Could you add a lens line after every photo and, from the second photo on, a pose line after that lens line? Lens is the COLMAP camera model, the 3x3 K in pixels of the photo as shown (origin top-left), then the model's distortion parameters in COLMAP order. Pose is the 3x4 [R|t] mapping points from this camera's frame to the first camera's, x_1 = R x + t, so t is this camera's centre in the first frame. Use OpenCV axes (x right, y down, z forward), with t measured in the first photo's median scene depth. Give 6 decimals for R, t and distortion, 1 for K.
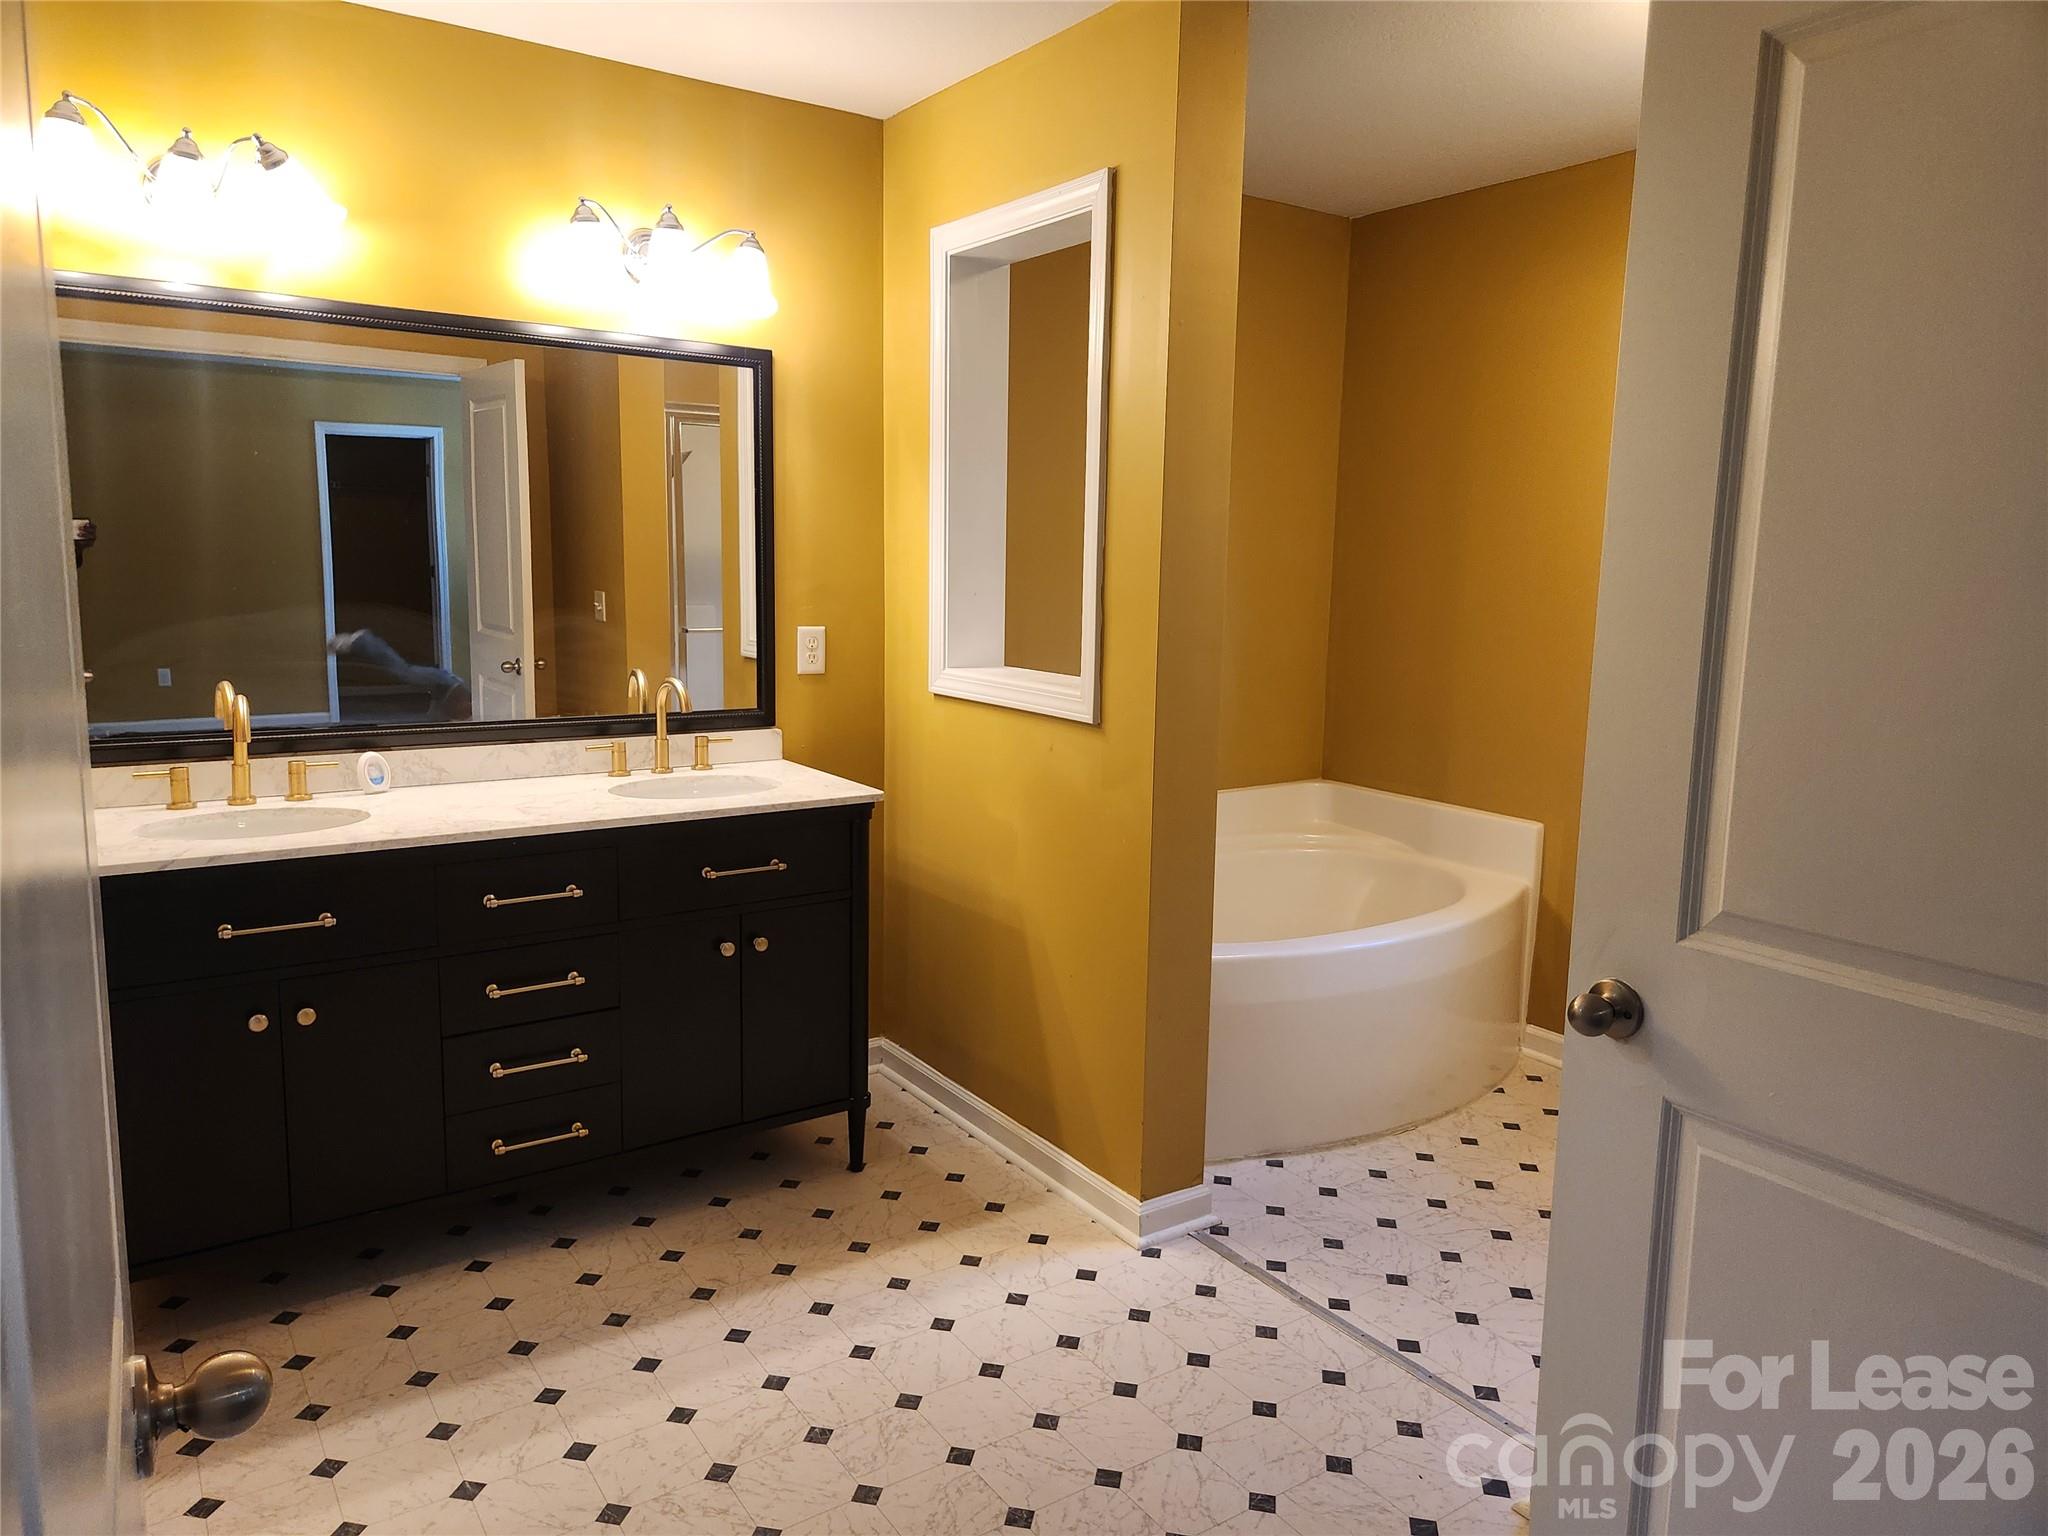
lens RADIAL K [[1380.8, 0, 1011.1], [0, 1380.8, 757.9], [0, 0, 1]] dist [0.054848, -0.044705]
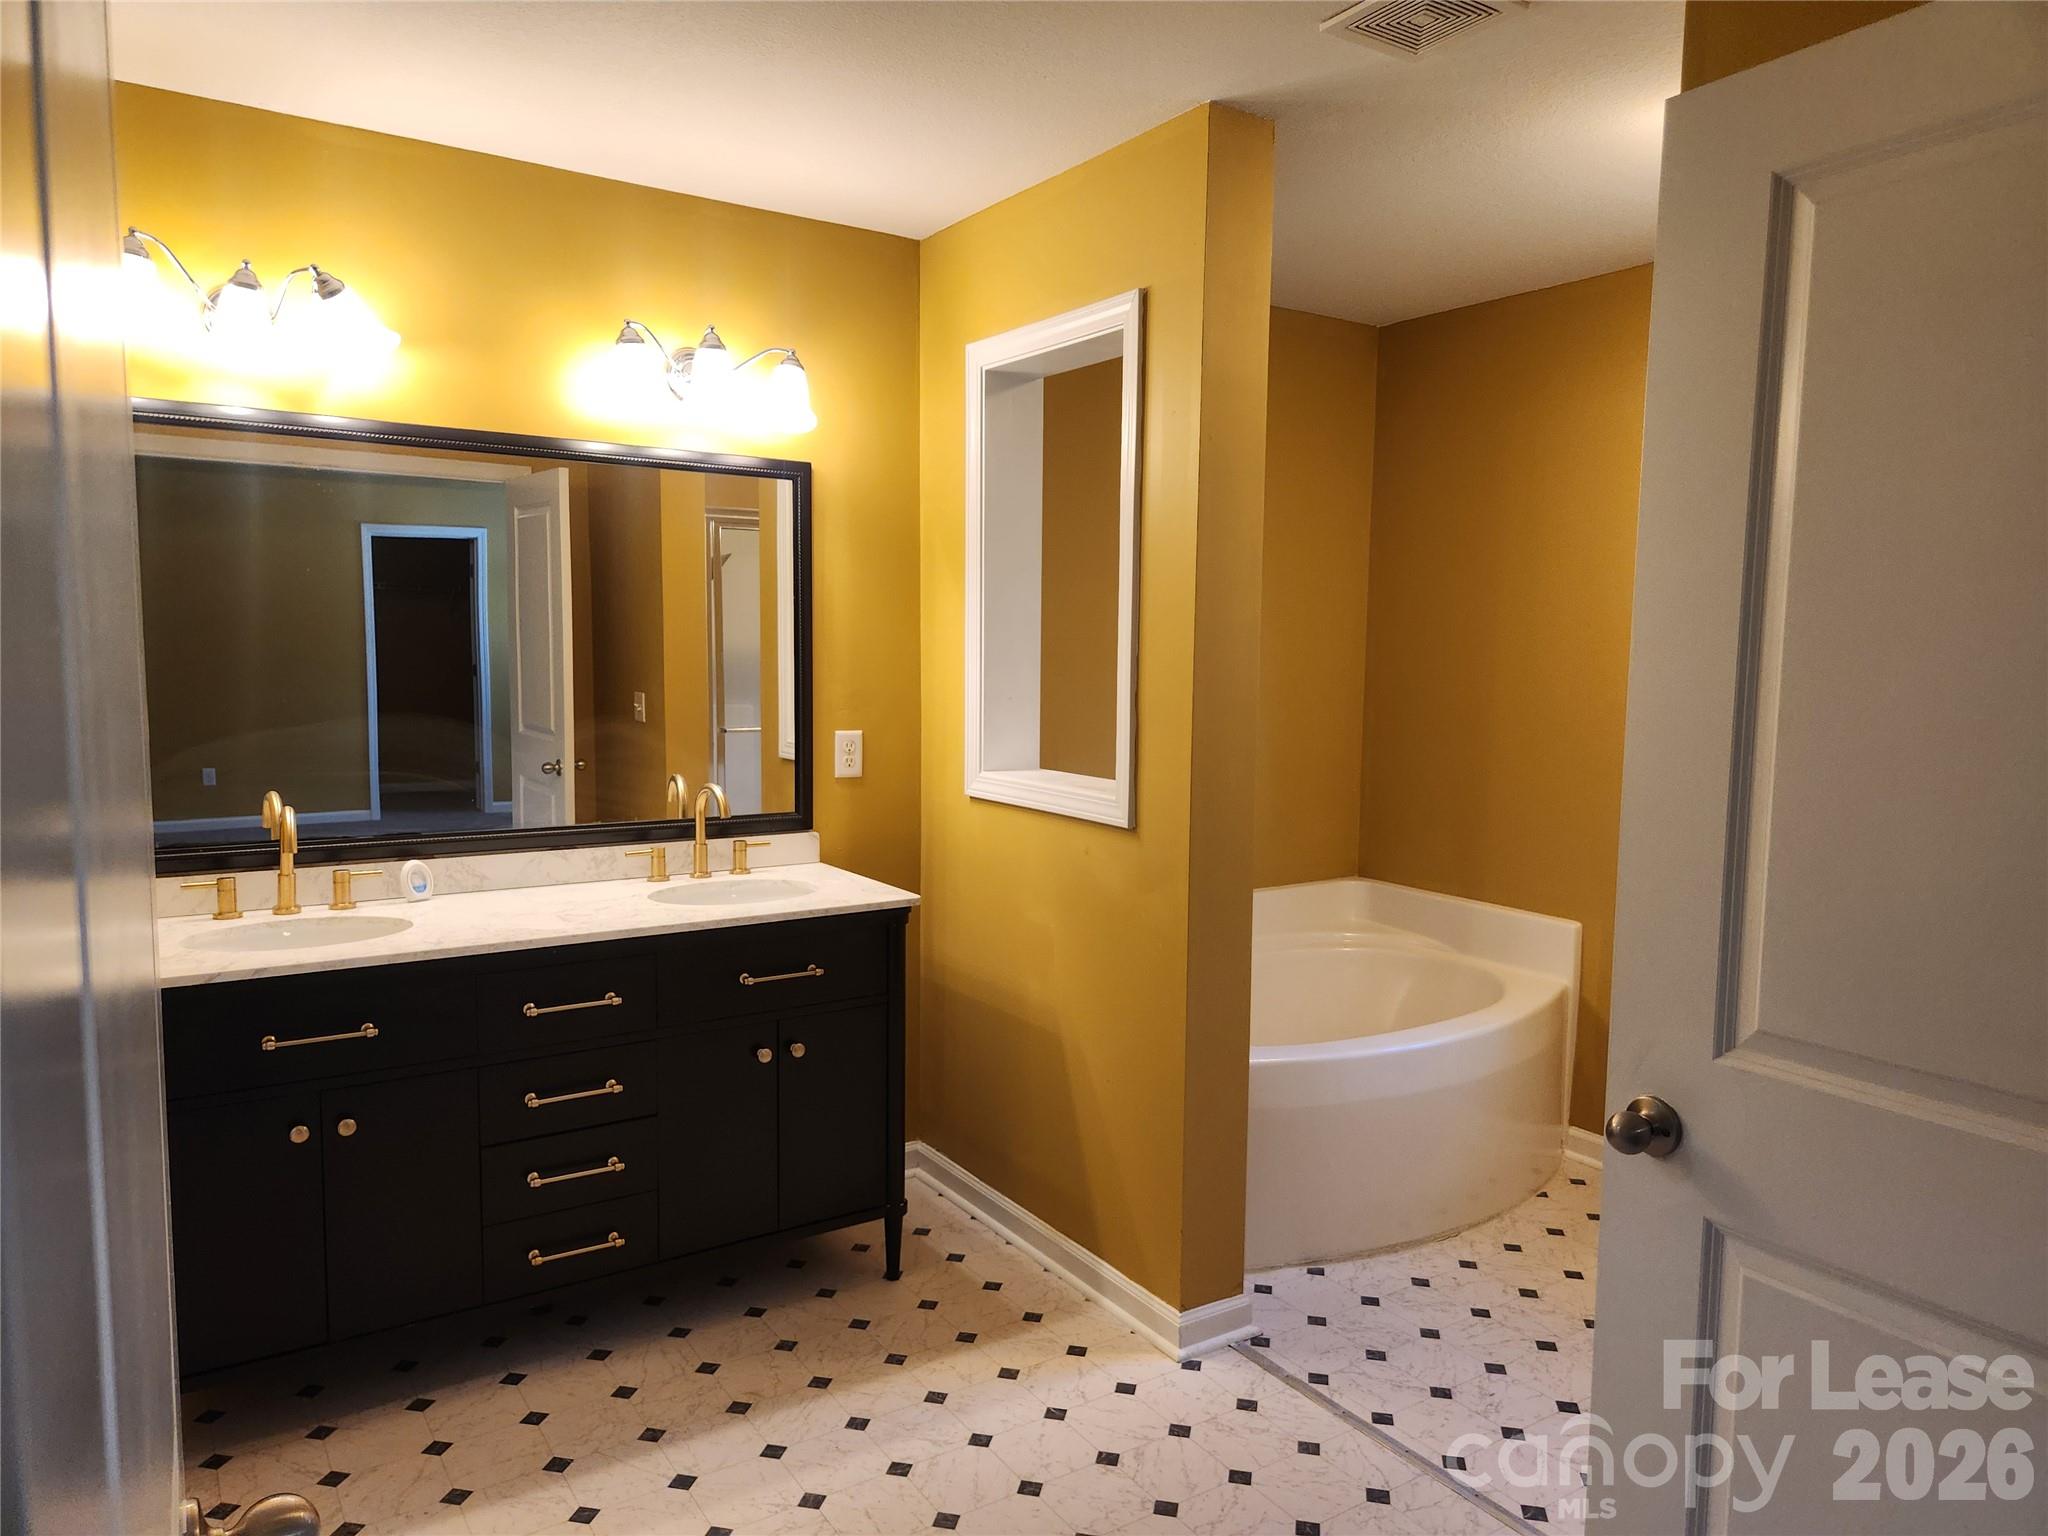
lens RADIAL K [[1380.8, 0, 1030.6], [0, 1380.8, 788.2], [0, 0, 1]] dist [0.054848, -0.044705]
pose [[0.999922, -0.004806, -0.011513, 0.000047], [0.004308, 0.999069, -0.042926, -0.010827], [0.011709, 0.042873, 0.999012, -0.007345]]
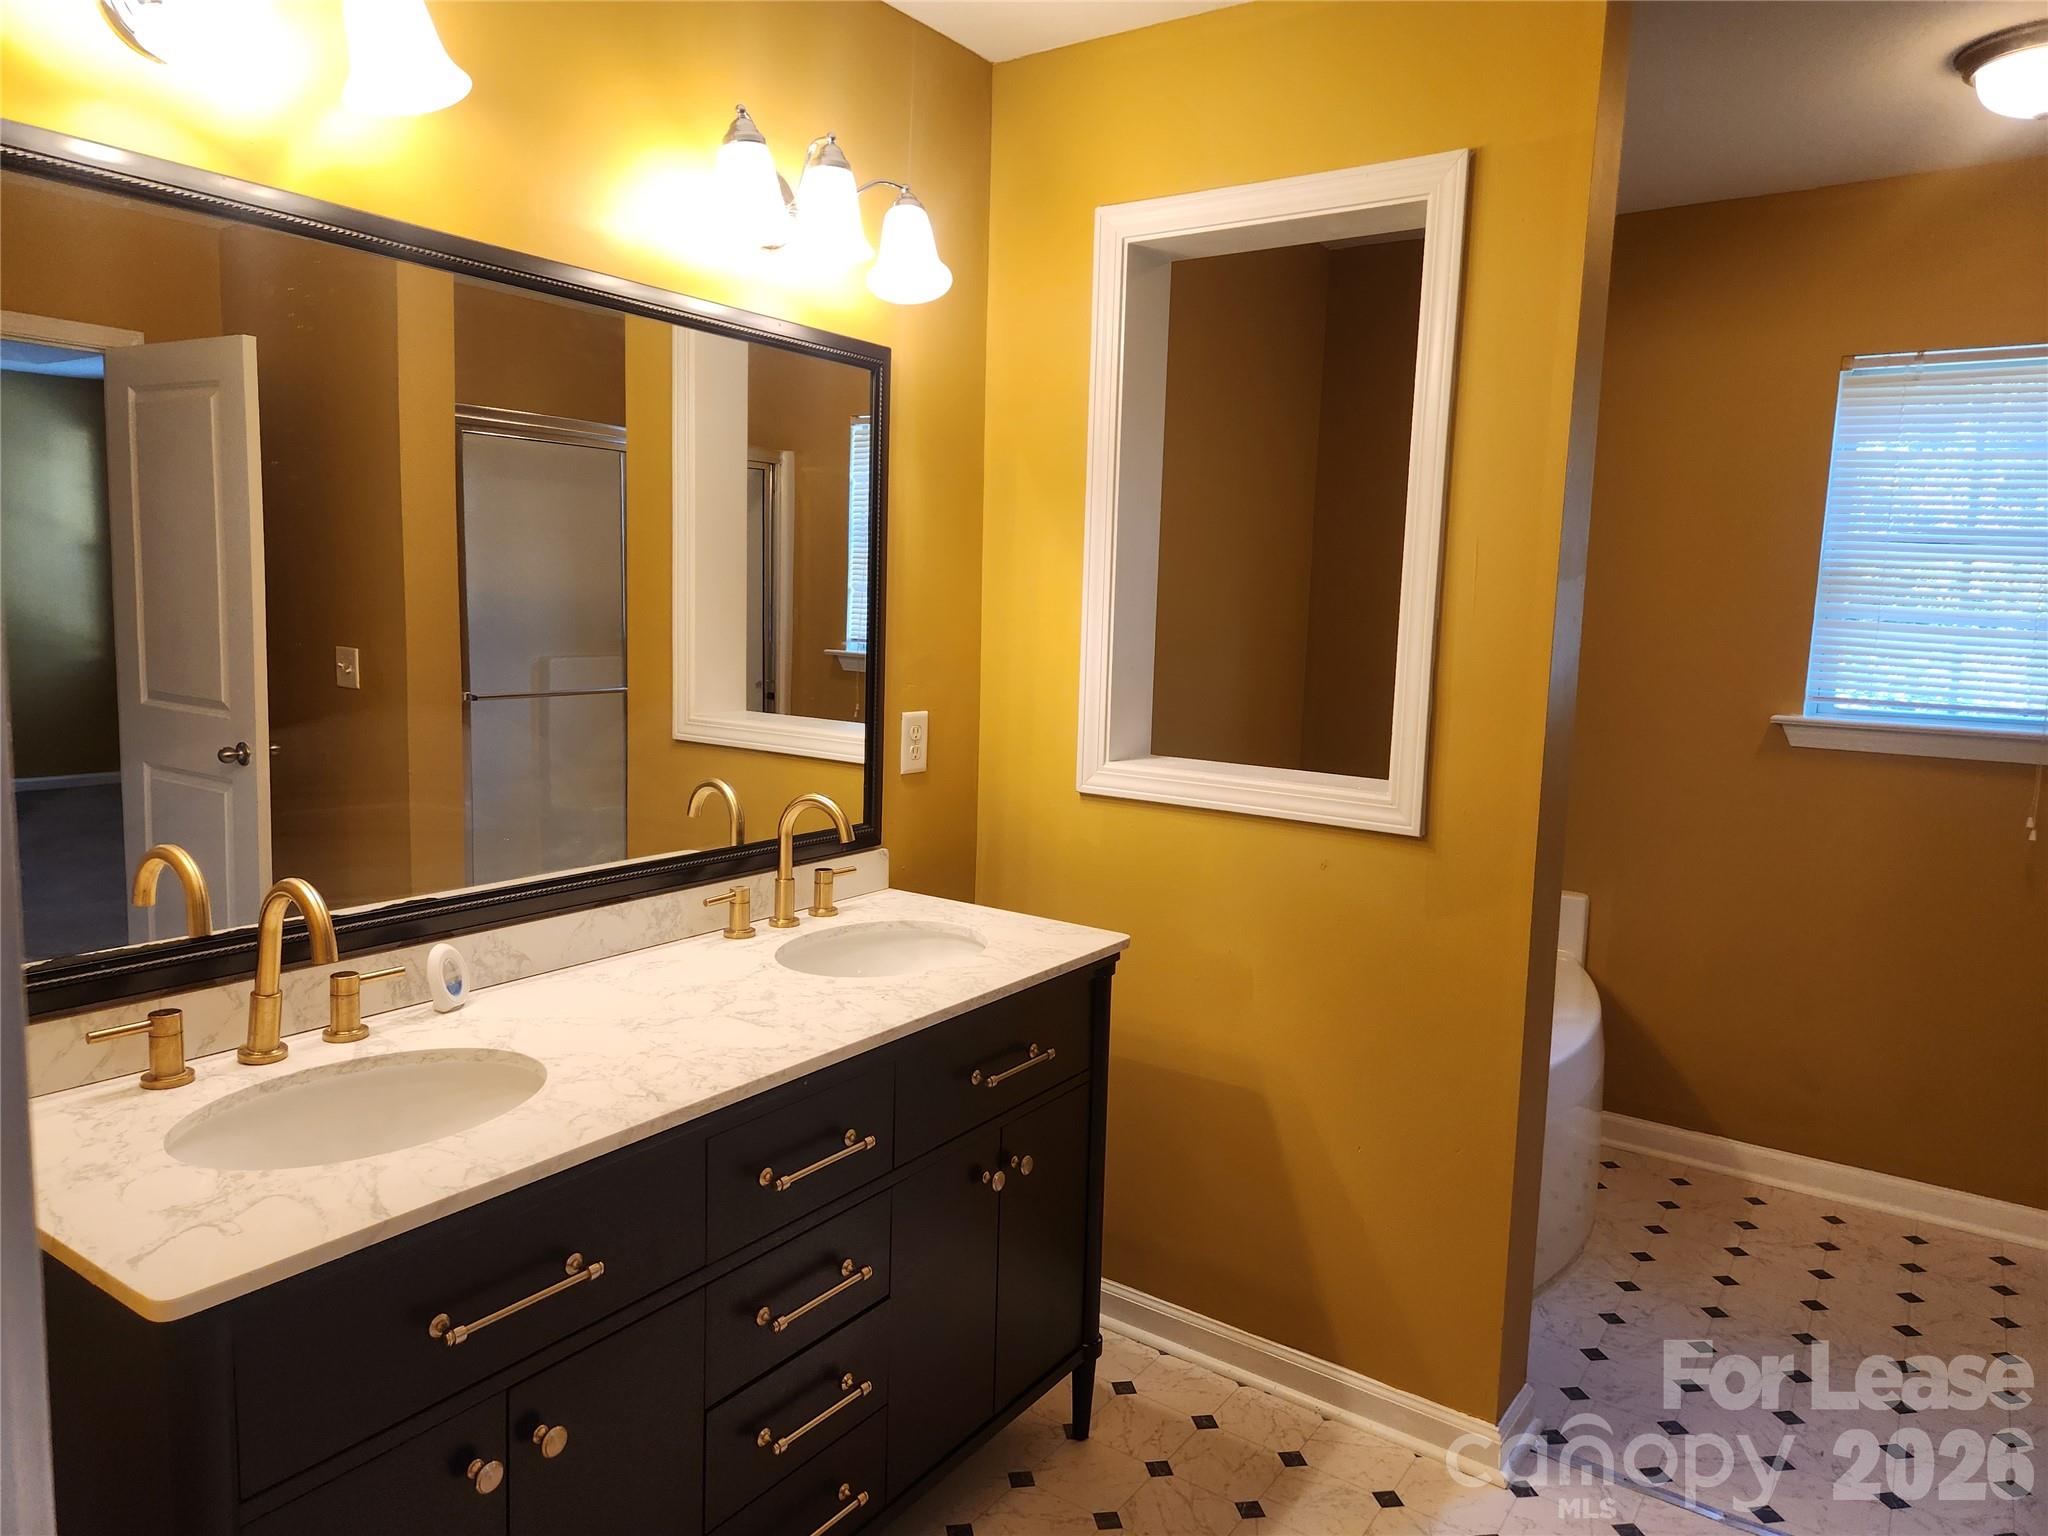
lens RADIAL K [[1380.8, 0, 1026.9], [0, 1380.8, 764.9], [0, 0, 1]] dist [0.054848, -0.044705]
pose [[0.936489, -0.036046, 0.348838, -0.415806], [0.042074, 0.999067, -0.009718, -0.065415], [-0.348163, 0.023778, 0.937132, 0.310732]]
